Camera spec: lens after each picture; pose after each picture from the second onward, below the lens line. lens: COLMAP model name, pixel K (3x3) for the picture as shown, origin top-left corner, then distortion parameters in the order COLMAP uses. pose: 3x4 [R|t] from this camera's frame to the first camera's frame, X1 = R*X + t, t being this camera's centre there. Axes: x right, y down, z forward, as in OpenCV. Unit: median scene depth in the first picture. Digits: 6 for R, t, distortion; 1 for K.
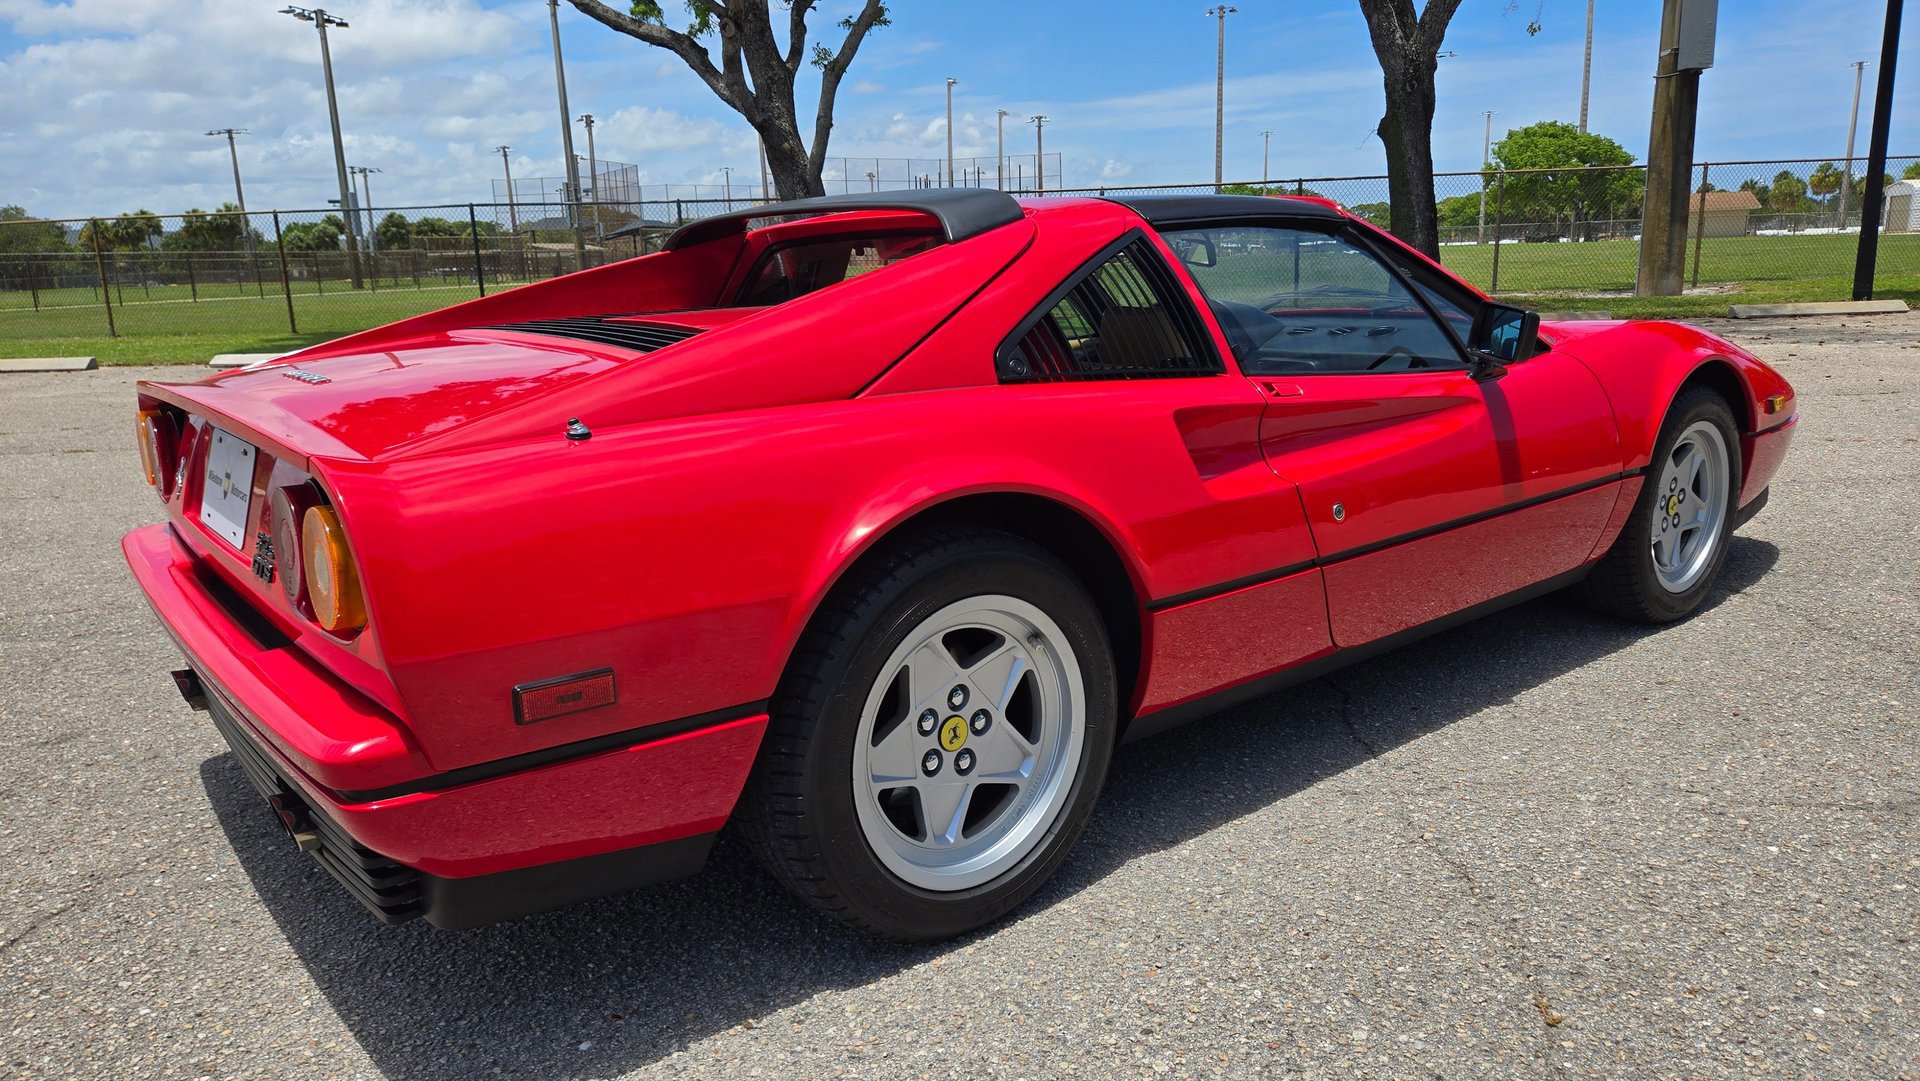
lens RADIAL K [[1299.1, 0, 969.3], [0, 1299.1, 534.2], [0, 0, 1]] dist [0.071600, -0.063997]
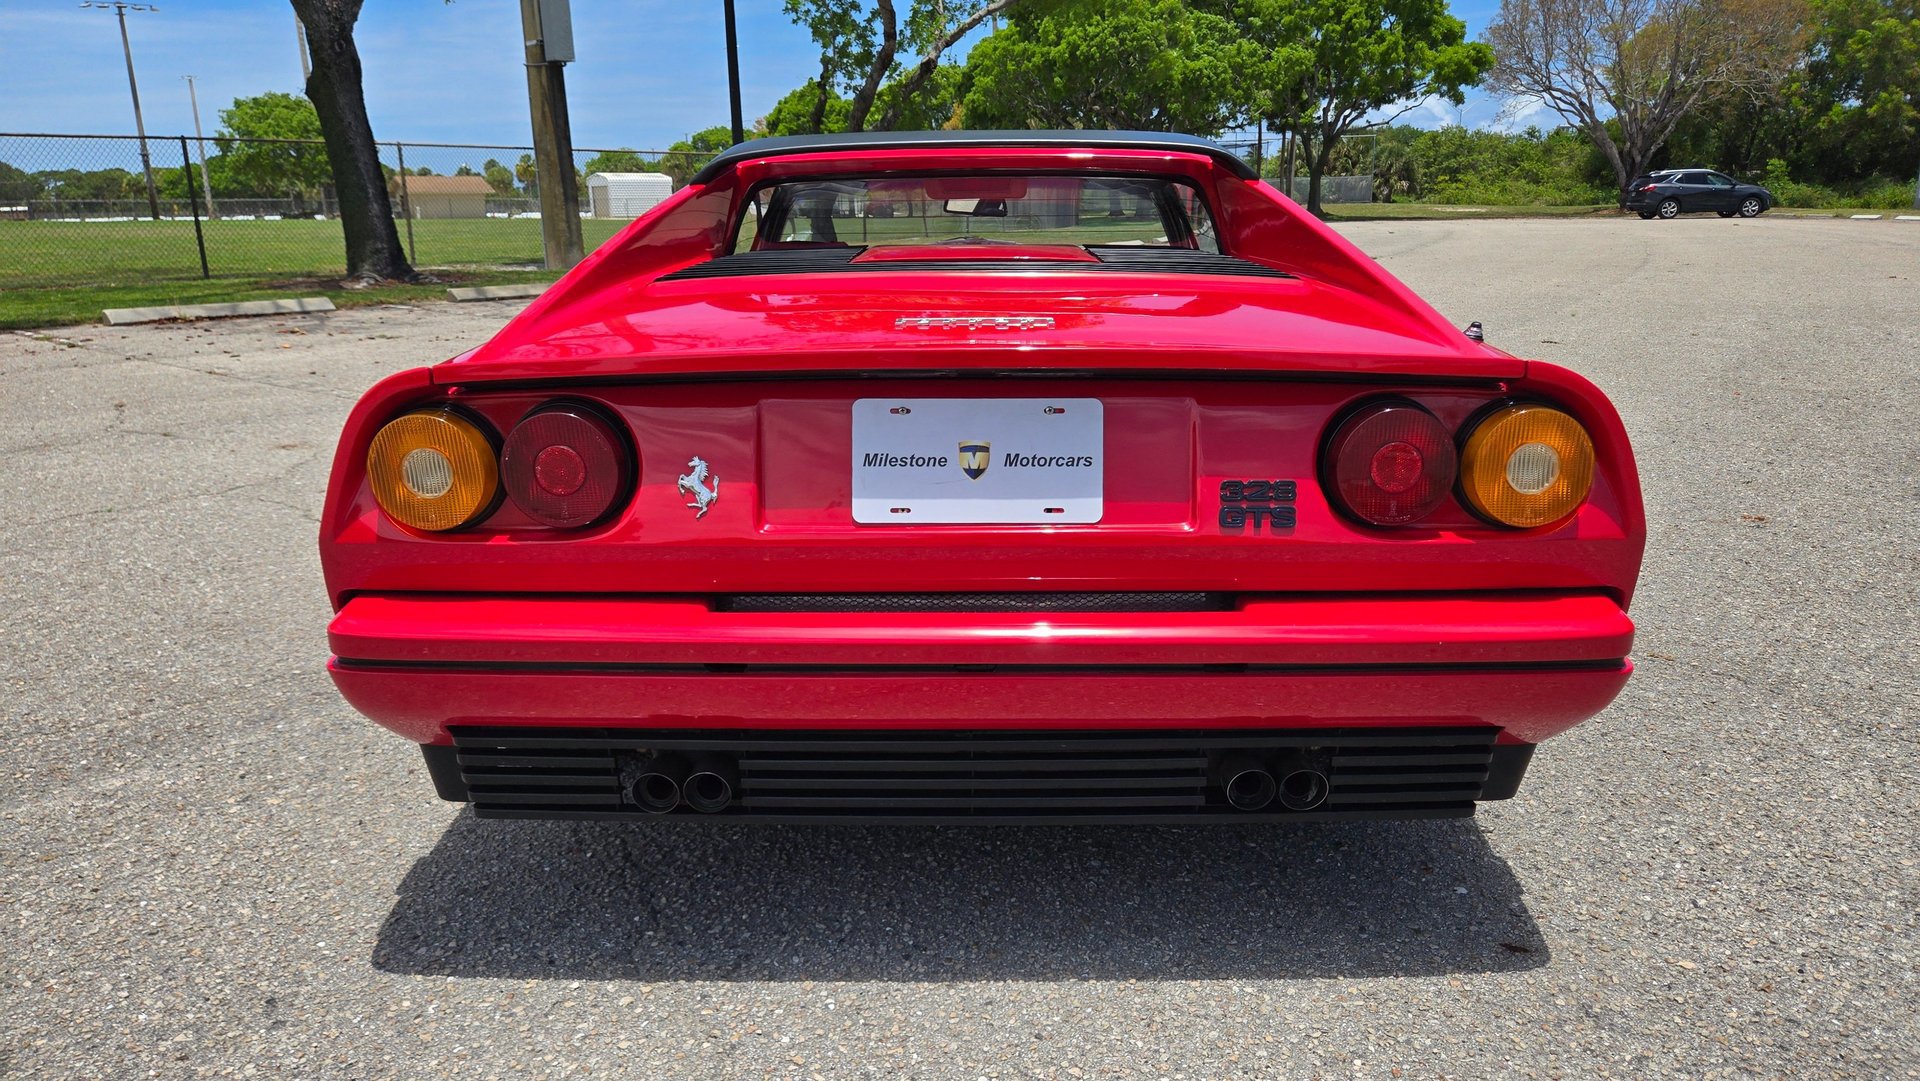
lens RADIAL K [[1299.1, 0, 956.8], [0, 1299.1, 539.6], [0, 0, 1]] dist [0.071600, -0.063997]
pose [[0.636351, -0.170912, 0.752227, -0.775164], [0.156575, 0.983465, 0.090995, -0.040229], [-0.755342, 0.059875, 0.652590, 0.321102]]
